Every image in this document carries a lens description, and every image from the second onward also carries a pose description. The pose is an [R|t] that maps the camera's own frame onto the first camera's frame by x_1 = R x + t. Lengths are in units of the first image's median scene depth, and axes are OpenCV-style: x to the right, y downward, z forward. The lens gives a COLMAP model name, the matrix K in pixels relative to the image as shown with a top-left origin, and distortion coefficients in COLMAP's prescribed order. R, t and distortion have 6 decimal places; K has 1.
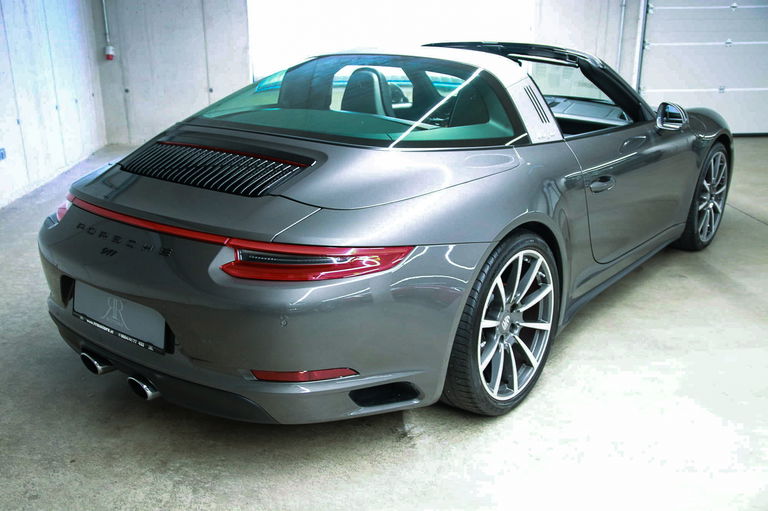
lens RADIAL K [[816.1, 0, 384.0], [0, 816.1, 255.5], [0, 0, 1]] dist [-0.103609, 0.314695]
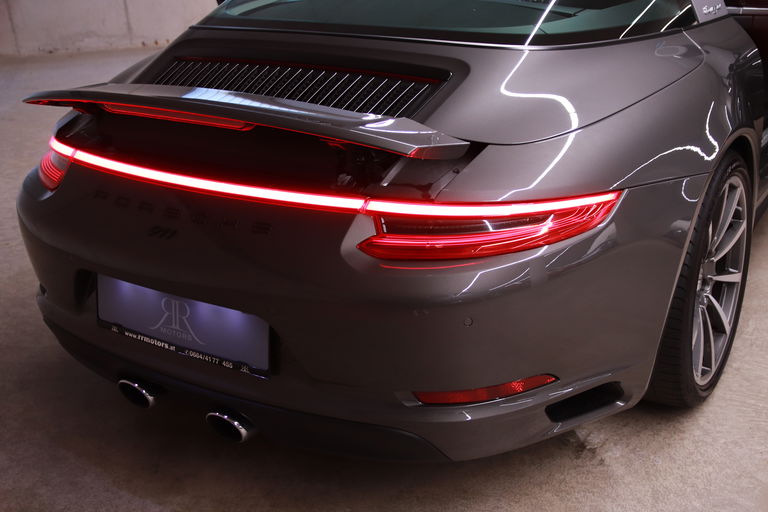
lens RADIAL K [[973.1, 0, 384.0], [0, 973.1, 256.0], [0, 0, 1]] dist [0.019904, 0.063768]
pose [[0.992570, -0.083533, 0.088470, -0.216545], [0.074866, 0.992453, 0.097121, -0.046020], [-0.095915, -0.089776, 0.991333, 0.175233]]
